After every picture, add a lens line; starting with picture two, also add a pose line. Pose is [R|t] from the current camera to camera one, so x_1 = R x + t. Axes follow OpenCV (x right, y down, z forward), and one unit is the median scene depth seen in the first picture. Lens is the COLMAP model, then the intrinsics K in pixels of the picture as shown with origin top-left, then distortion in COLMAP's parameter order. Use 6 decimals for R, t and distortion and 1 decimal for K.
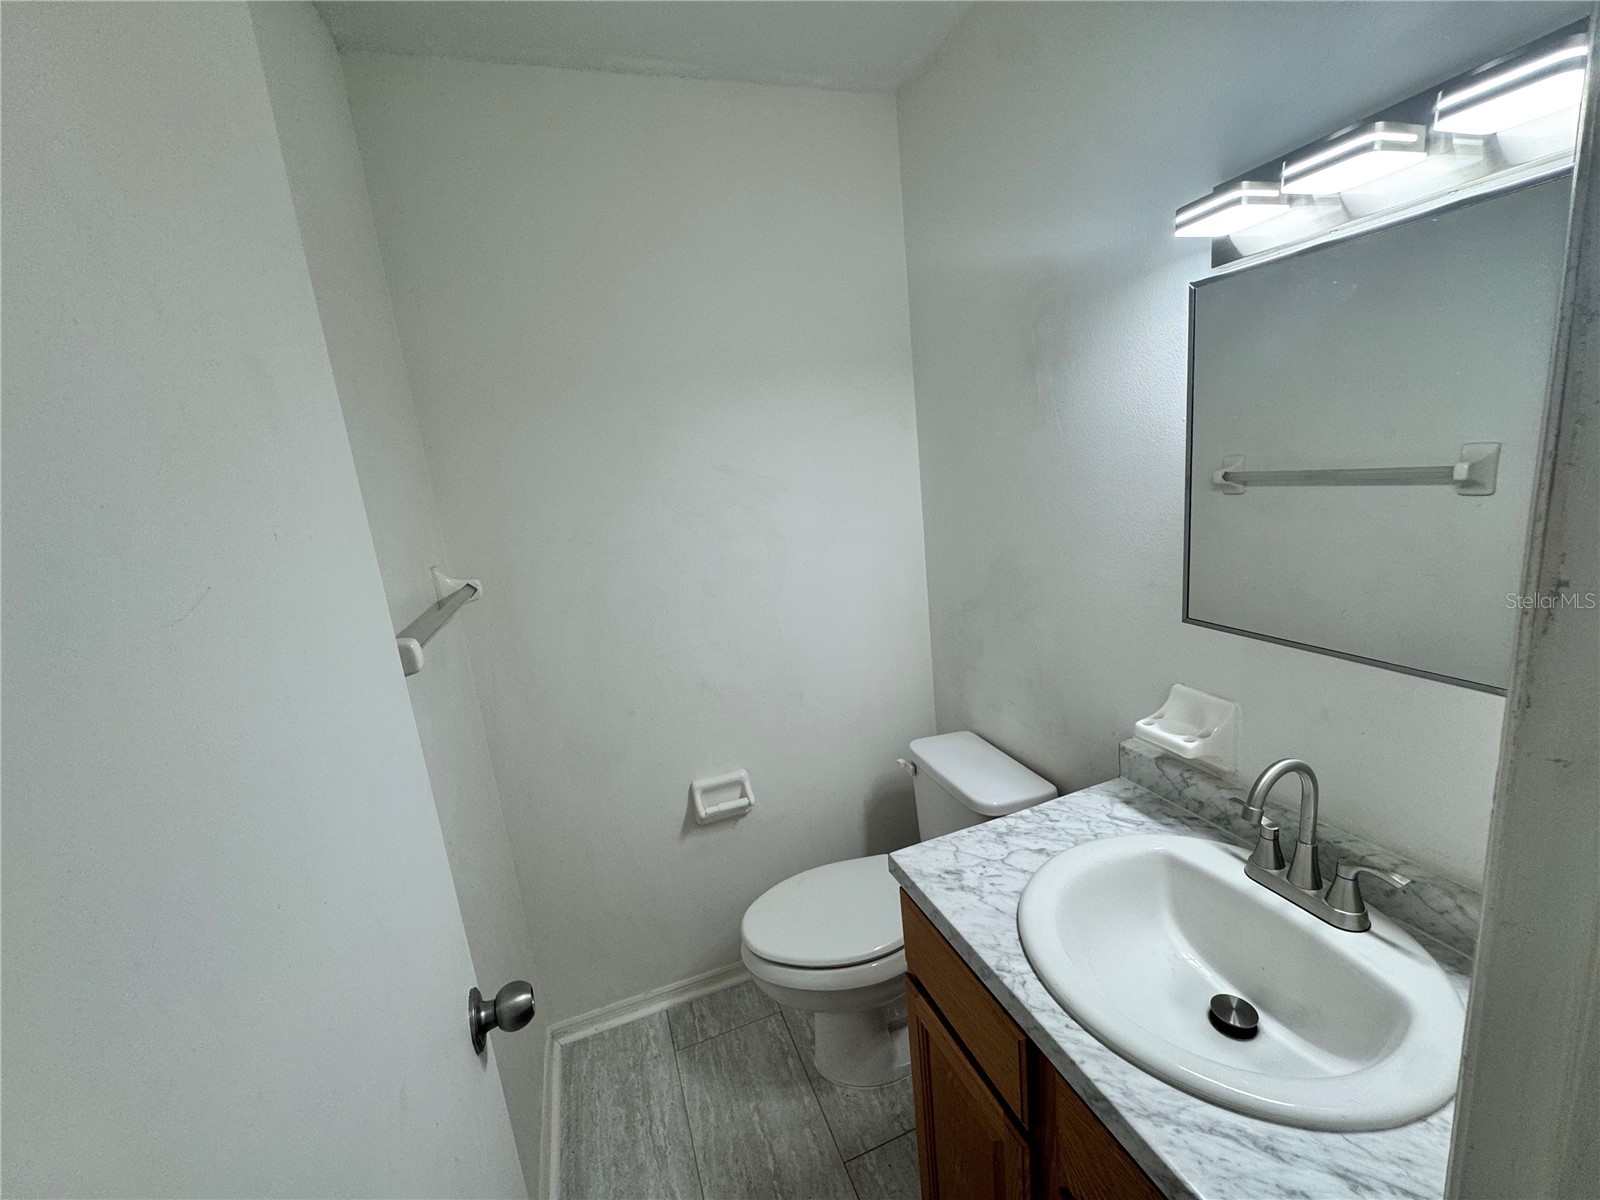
lens RADIAL K [[644.4, 0, 790.4], [0, 644.4, 610.6], [0, 0, 1]] dist [-0.003257, 0.000566]
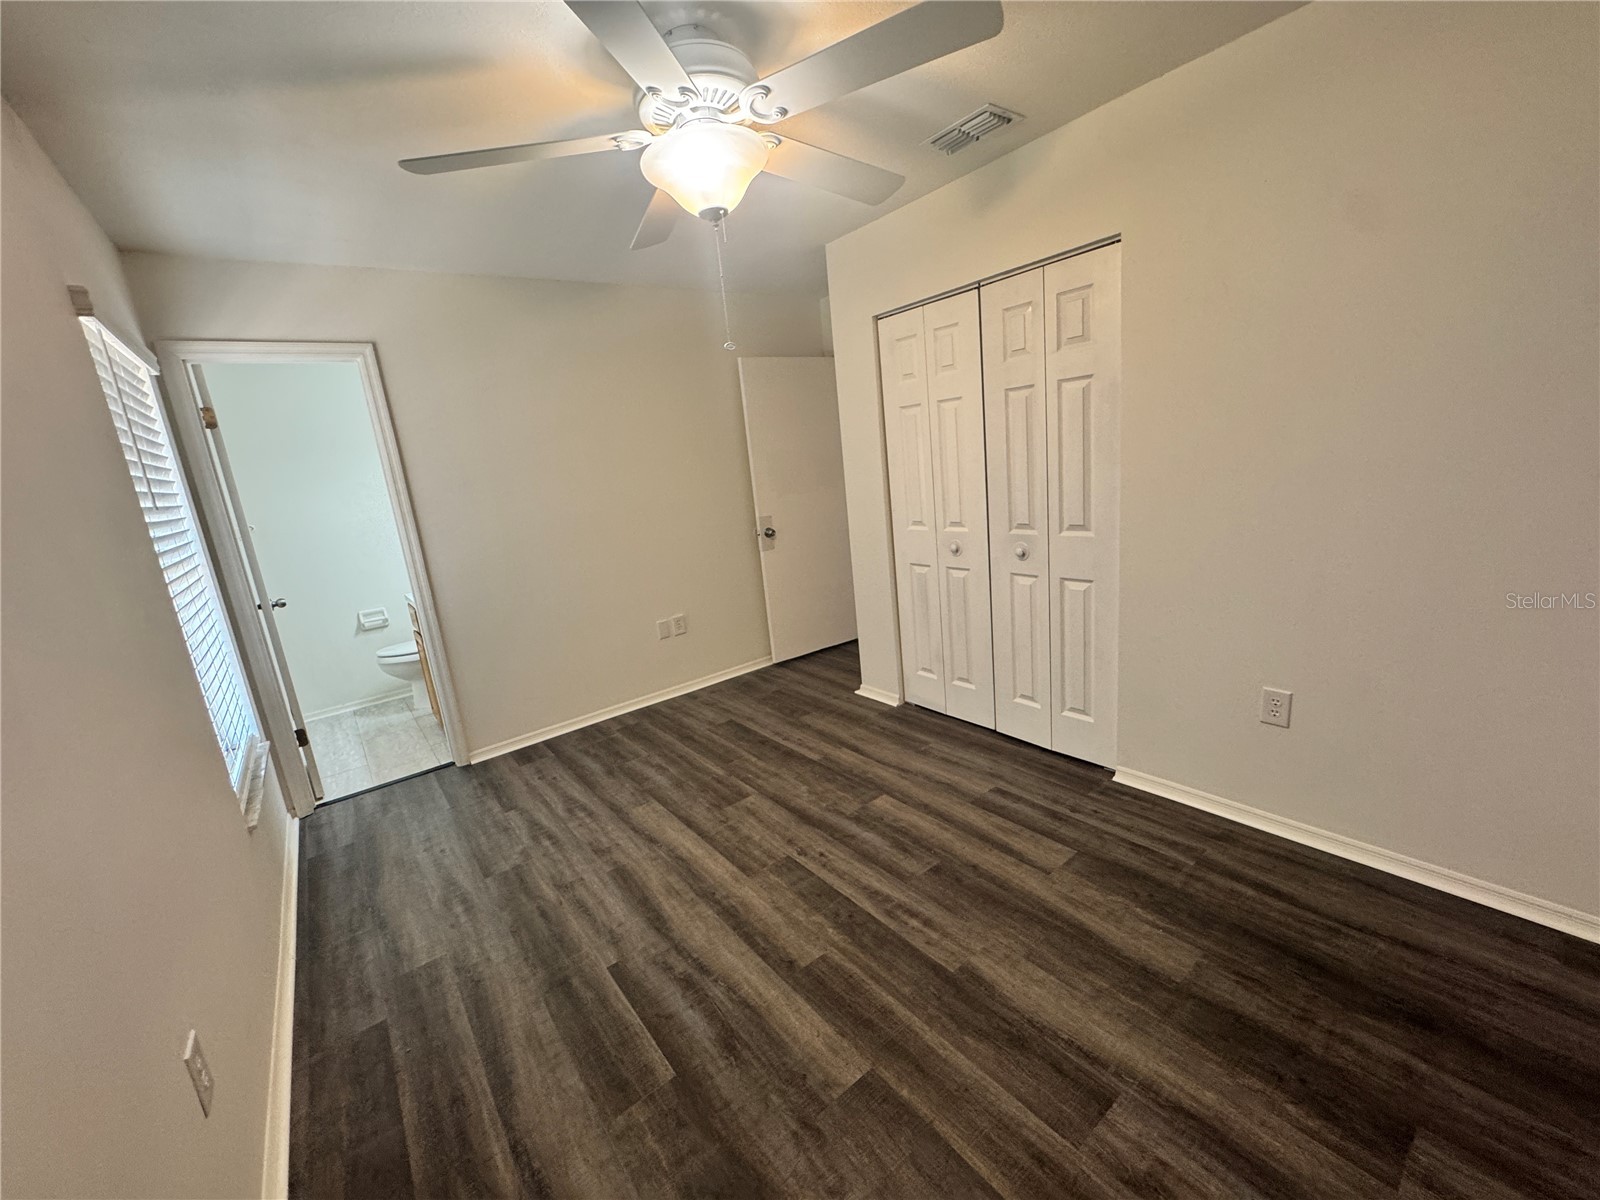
lens RADIAL K [[644.4, 0, 805.0], [0, 644.4, 606.9], [0, 0, 1]] dist [-0.003257, 0.000566]
pose [[0.946633, -0.057246, 0.317188, 1.690005], [0.063657, 0.997923, -0.009876, 0.941955], [-0.315963, 0.029541, 0.948311, -4.634970]]
